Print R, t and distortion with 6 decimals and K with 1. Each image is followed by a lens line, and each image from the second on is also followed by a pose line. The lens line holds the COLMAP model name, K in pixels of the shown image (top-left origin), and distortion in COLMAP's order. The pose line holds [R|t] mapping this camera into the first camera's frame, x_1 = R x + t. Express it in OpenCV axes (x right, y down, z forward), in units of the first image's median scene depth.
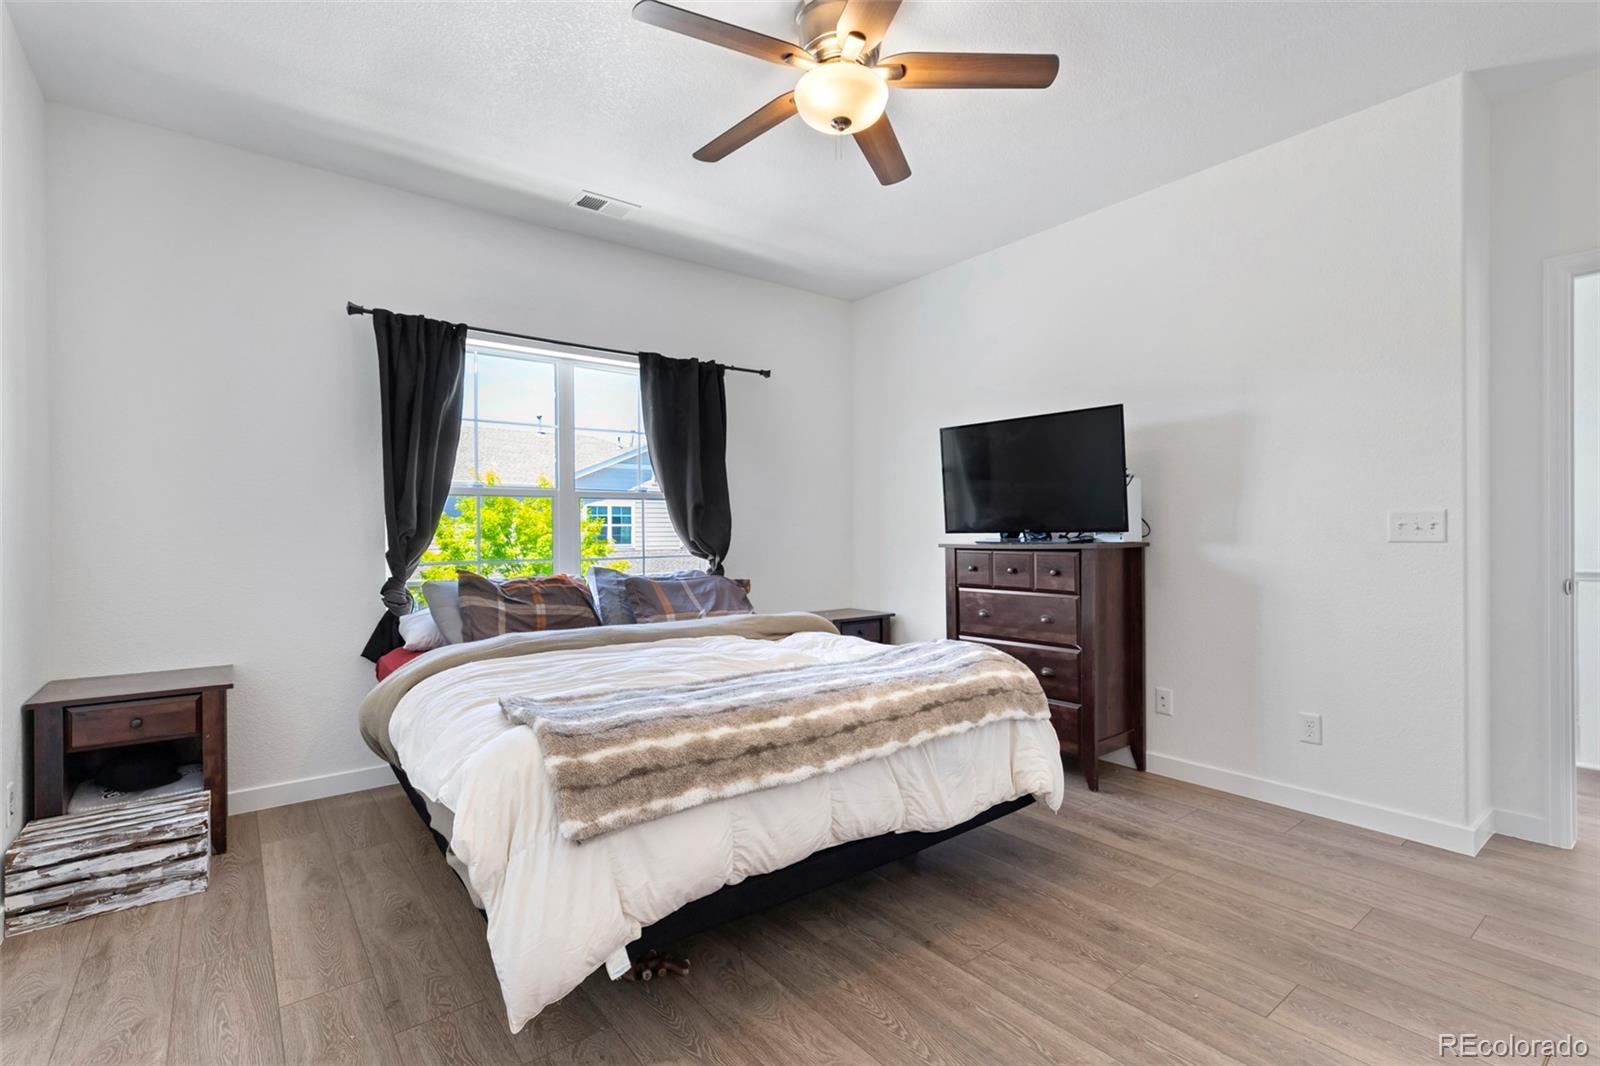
lens RADIAL K [[739.4, 0, 800.0], [0, 739.4, 533.0], [0, 0, 1]] dist [0.002891, -0.000046]
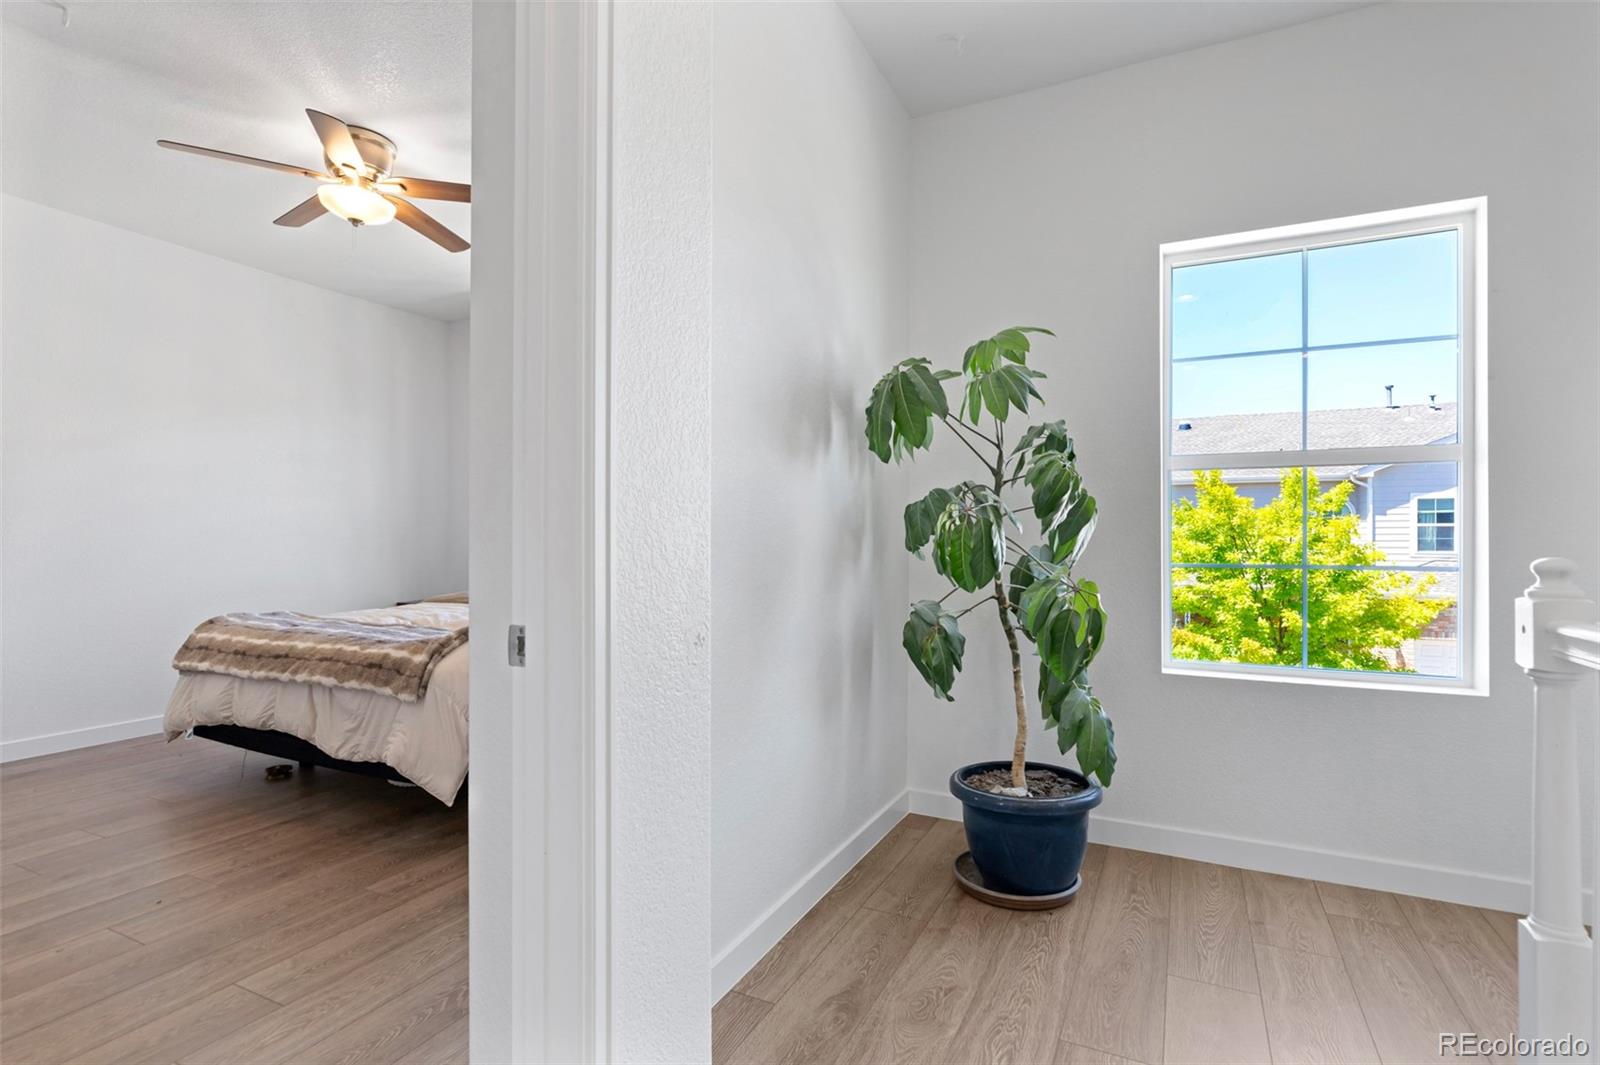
lens RADIAL K [[788.9, 0, 800.0], [0, 788.9, 532.5], [0, 0, 1]] dist [0.002266, 0.000631]
pose [[0.422553, 0.000342, -0.906338, 1.722320], [-0.004200, 0.999990, -0.001580, 0.006822], [0.906328, 0.004475, 0.422550, 1.116973]]
